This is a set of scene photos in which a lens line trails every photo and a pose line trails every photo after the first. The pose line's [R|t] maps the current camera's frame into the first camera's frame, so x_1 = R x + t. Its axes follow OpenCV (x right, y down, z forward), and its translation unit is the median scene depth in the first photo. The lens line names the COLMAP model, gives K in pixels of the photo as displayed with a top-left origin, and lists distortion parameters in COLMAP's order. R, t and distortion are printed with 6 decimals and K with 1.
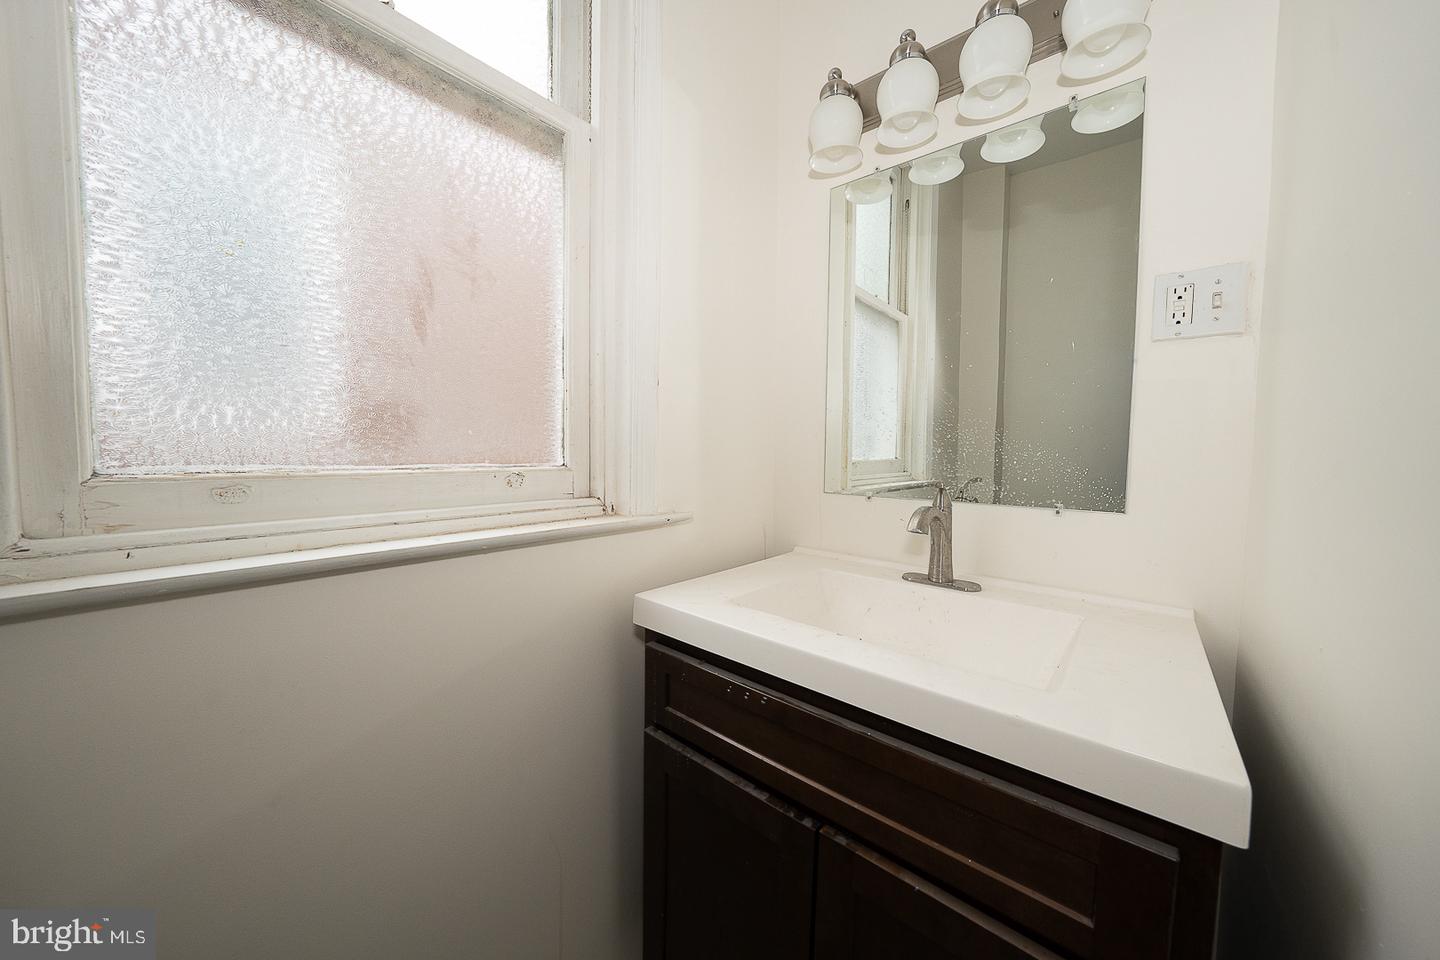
lens RADIAL K [[495.4, 0, 721.7], [0, 495.4, 474.8], [0, 0, 1]] dist [-0.030039, 0.006952]
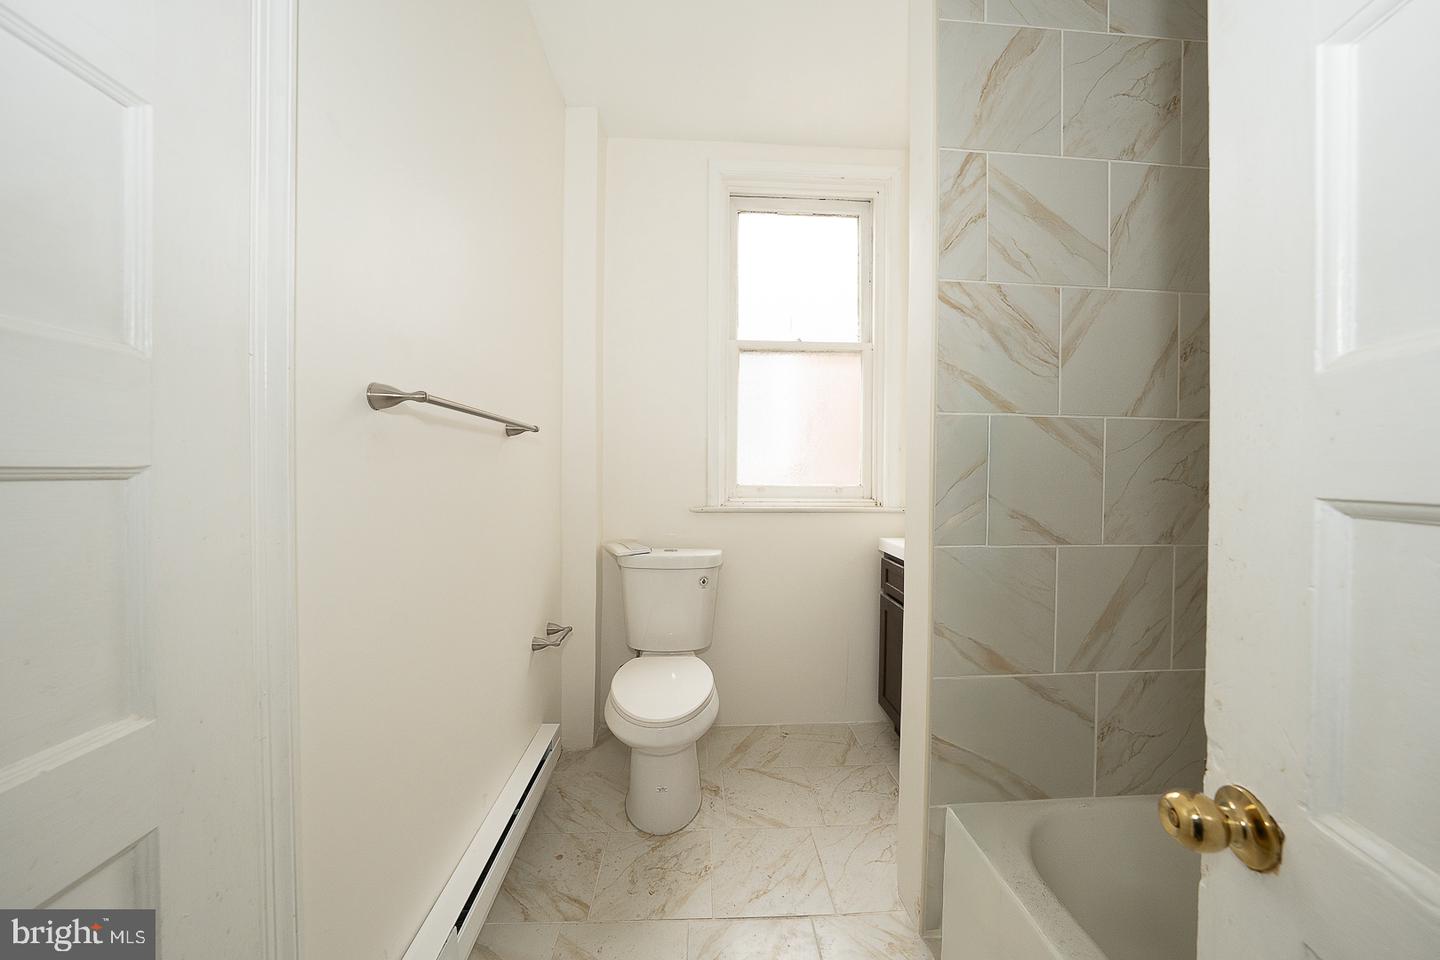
lens RADIAL K [[495.4, 0, 721.7], [0, 495.4, 474.8], [0, 0, 1]] dist [-0.030039, 0.006952]
pose [[0.693620, -0.006174, -0.720315, 0.983118], [-0.033874, 0.998577, -0.041178, 0.055269], [0.719544, 0.052961, 0.692424, -1.197826]]
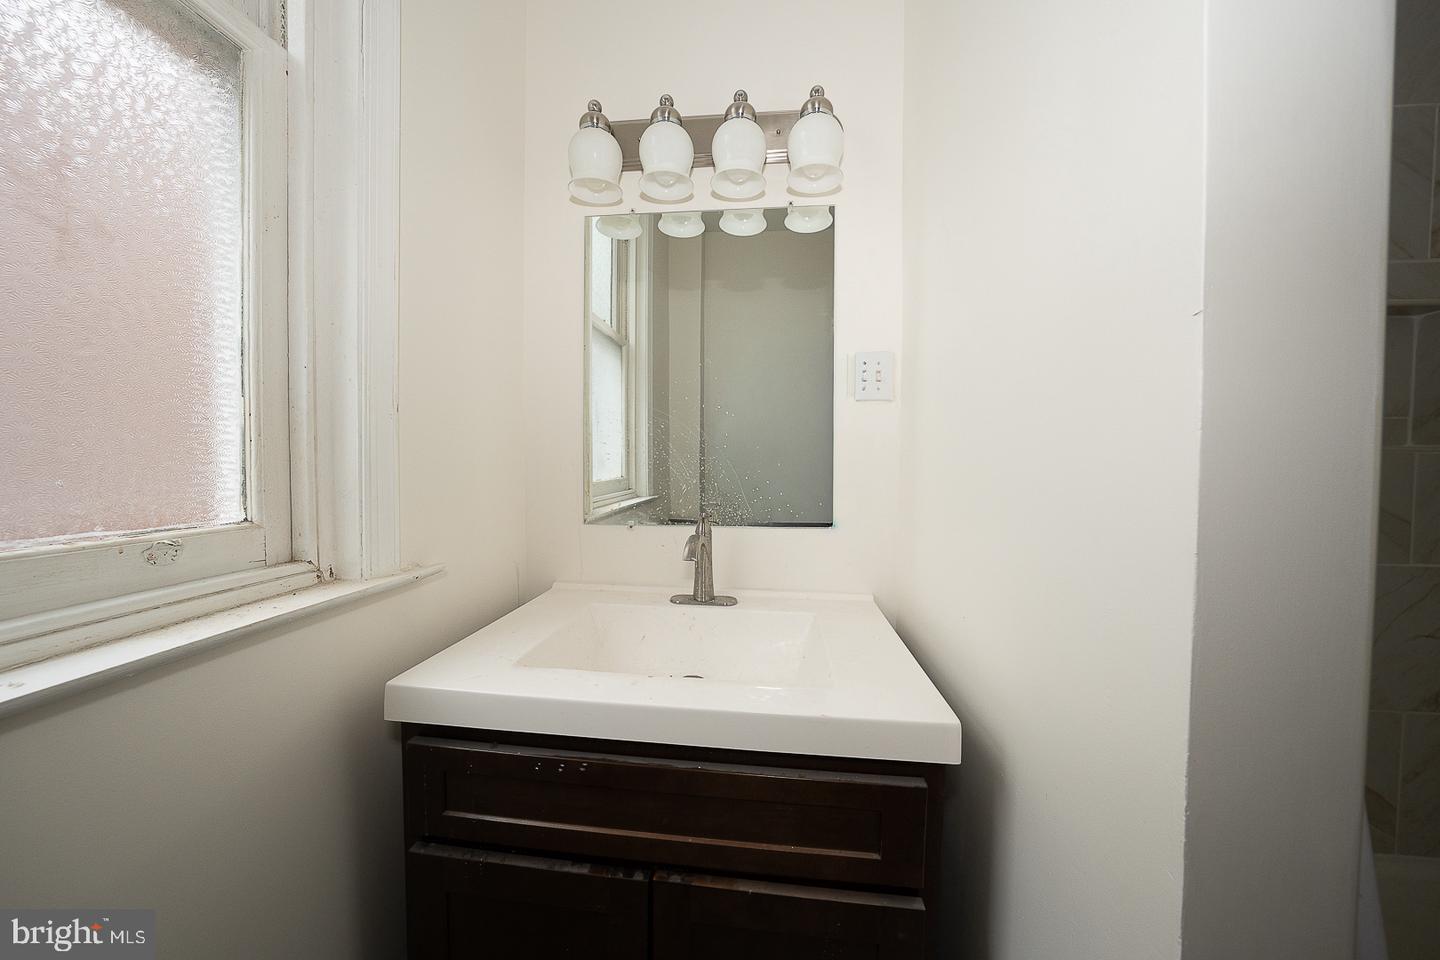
lens RADIAL K [[495.4, 0, 721.7], [0, 495.4, 474.8], [0, 0, 1]] dist [-0.030039, 0.006952]
pose [[0.823344, -0.022005, 0.567115, -0.157629], [0.031665, 0.999473, -0.007191, -0.059907], [-0.566658, 0.023878, 0.823607, 0.053963]]
